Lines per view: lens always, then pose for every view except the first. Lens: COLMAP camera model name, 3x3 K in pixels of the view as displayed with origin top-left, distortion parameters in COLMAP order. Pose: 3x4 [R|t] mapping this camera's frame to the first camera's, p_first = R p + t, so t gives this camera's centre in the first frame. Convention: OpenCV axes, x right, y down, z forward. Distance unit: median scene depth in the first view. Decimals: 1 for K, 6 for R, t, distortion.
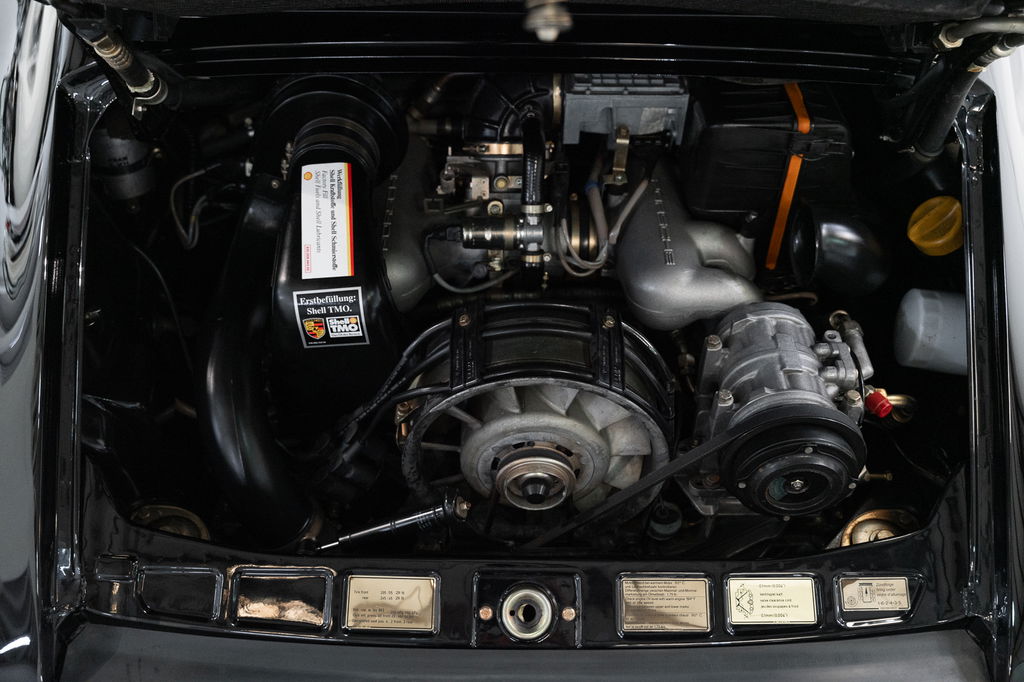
lens RADIAL K [[996.2, 0, 511.2], [0, 996.2, 339.2], [0, 0, 1]] dist [0.003530, 0.000000]
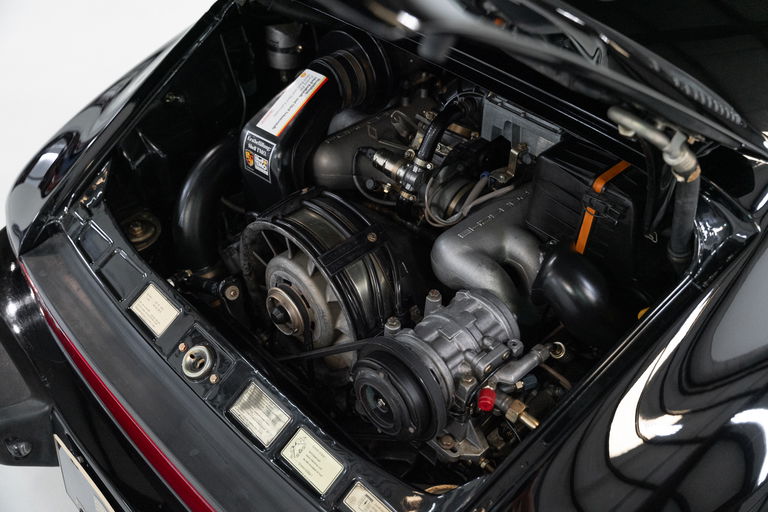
lens RADIAL K [[747.2, 0, 382.7], [0, 747.2, 256.9], [0, 0, 1]] dist [0.003530, 0.000000]
pose [[0.689926, 0.477081, -0.544422, 0.666992], [-0.518501, 0.850513, 0.088234, -0.091053], [0.505133, 0.221409, 0.834158, 0.153507]]
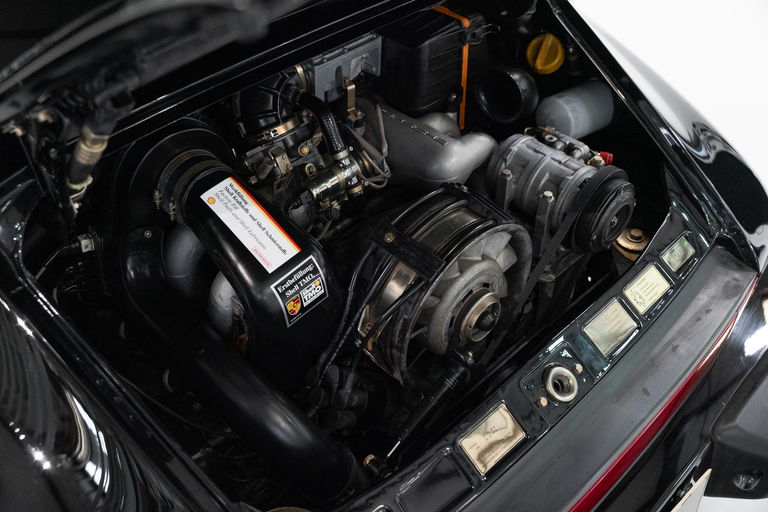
lens RADIAL K [[747.2, 0, 383.8], [0, 747.2, 255.8], [0, 0, 1]] dist [0.003530, 0.000000]
pose [[0.715643, -0.484862, 0.502756, -0.537879], [0.502105, 0.857490, 0.112254, -0.107933], [-0.485536, 0.172102, 0.857109, 0.175836]]
